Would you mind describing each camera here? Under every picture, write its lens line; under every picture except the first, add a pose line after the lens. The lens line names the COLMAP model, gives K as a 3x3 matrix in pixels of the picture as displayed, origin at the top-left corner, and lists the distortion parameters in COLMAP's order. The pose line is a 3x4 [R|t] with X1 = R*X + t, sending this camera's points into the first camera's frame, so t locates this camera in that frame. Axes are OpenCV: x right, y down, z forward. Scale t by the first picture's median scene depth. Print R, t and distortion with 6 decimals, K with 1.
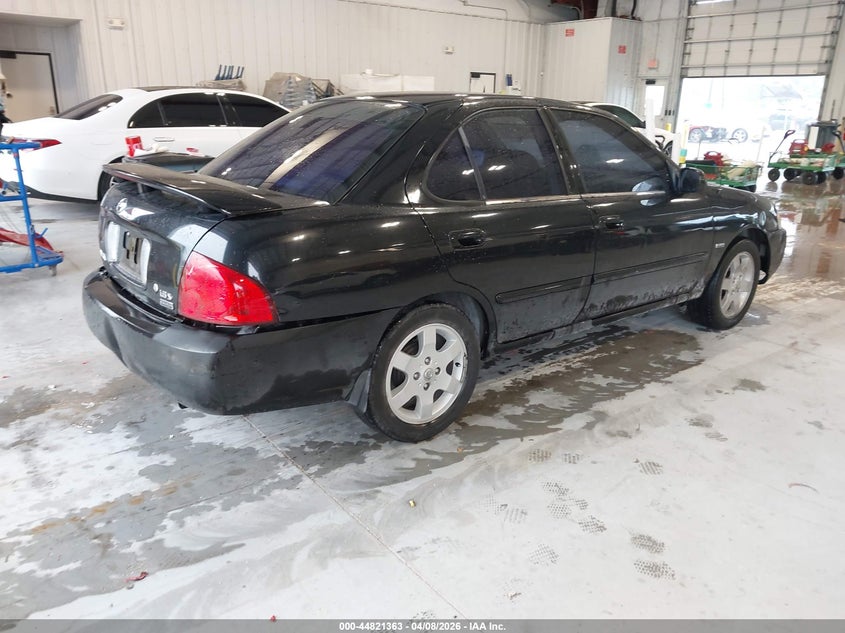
lens RADIAL K [[660.2, 0, 425.0], [0, 660.2, 320.7], [0, 0, 1]] dist [0.016919, -0.029271]
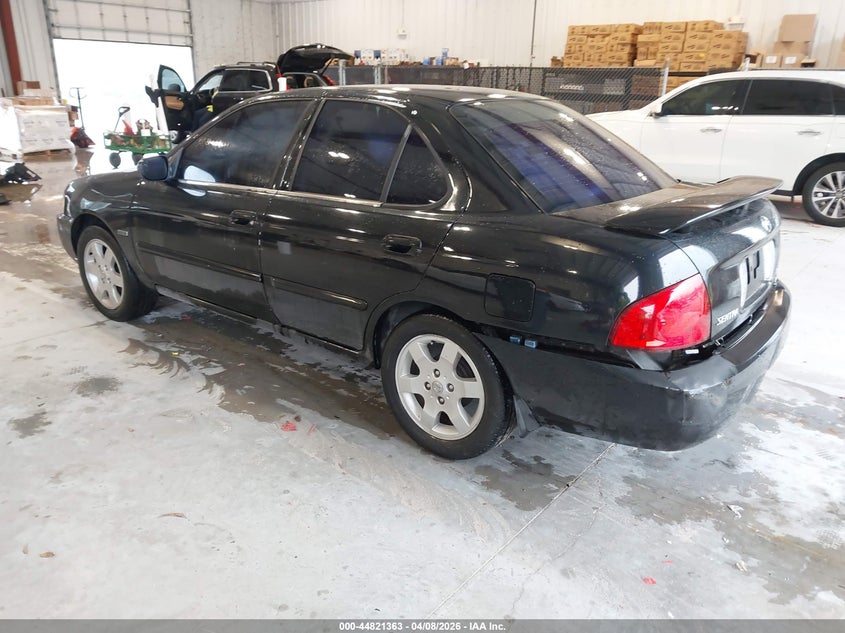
lens RADIAL K [[660.2, 0, 421.0], [0, 660.2, 316.8], [0, 0, 1]] dist [0.016919, -0.029271]
pose [[-0.222866, -0.355628, 0.907667, -1.114598], [0.270103, 0.872106, 0.408015, -0.515843], [-0.936683, 0.336096, -0.098307, 1.430938]]
